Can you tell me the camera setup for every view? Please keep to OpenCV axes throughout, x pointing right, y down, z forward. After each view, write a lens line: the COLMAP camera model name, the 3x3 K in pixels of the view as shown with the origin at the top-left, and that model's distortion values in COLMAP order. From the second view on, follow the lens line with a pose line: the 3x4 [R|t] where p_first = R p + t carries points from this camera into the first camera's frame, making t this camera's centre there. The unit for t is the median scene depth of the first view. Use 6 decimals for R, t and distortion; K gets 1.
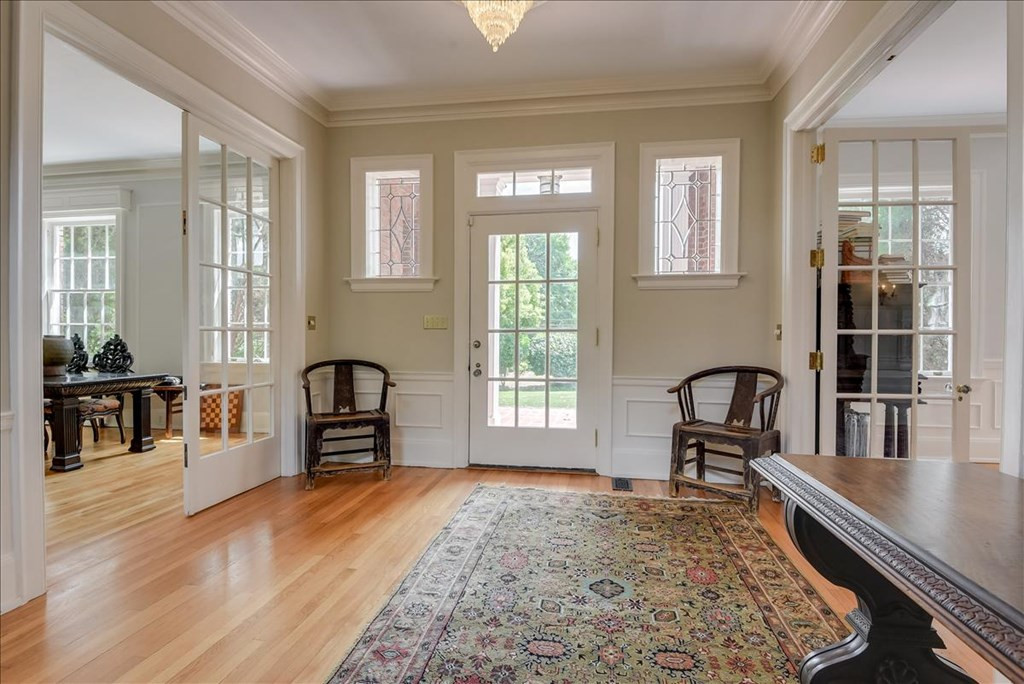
lens RADIAL K [[494.1, 0, 512.3], [0, 494.1, 341.1], [0, 0, 1]] dist [-0.008594, -0.002398]
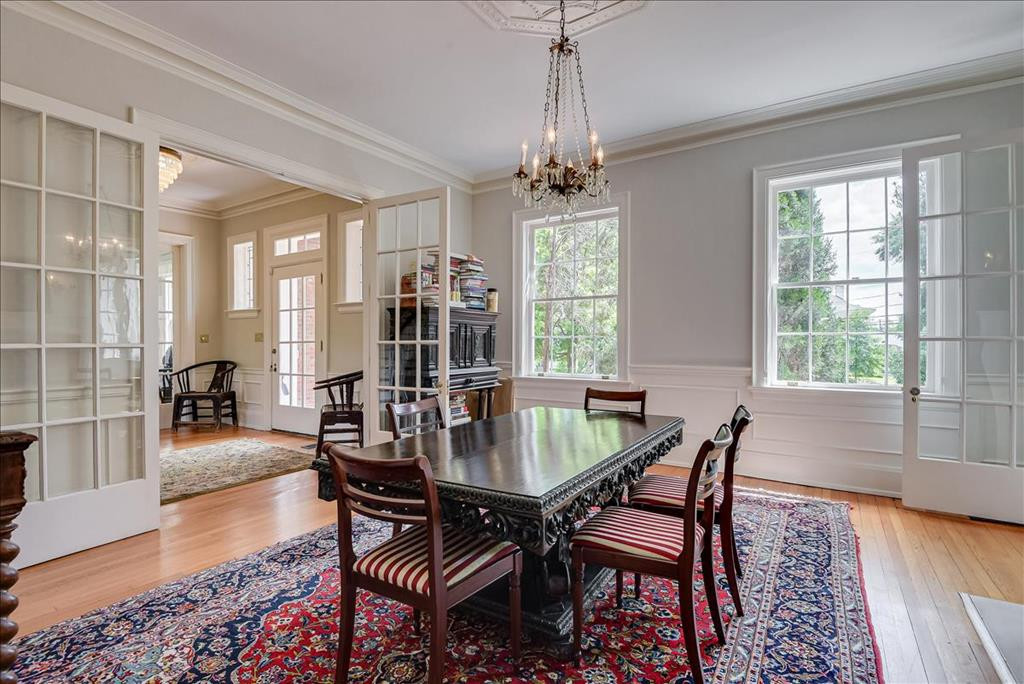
lens RADIAL K [[494.1, 0, 507.0], [0, 494.1, 340.7], [0, 0, 1]] dist [-0.008594, -0.002398]
pose [[0.914249, -0.007090, -0.405090, 1.230654], [-0.000374, 0.999832, -0.018343, 0.002150], [0.405152, 0.016922, 0.914093, -0.118543]]
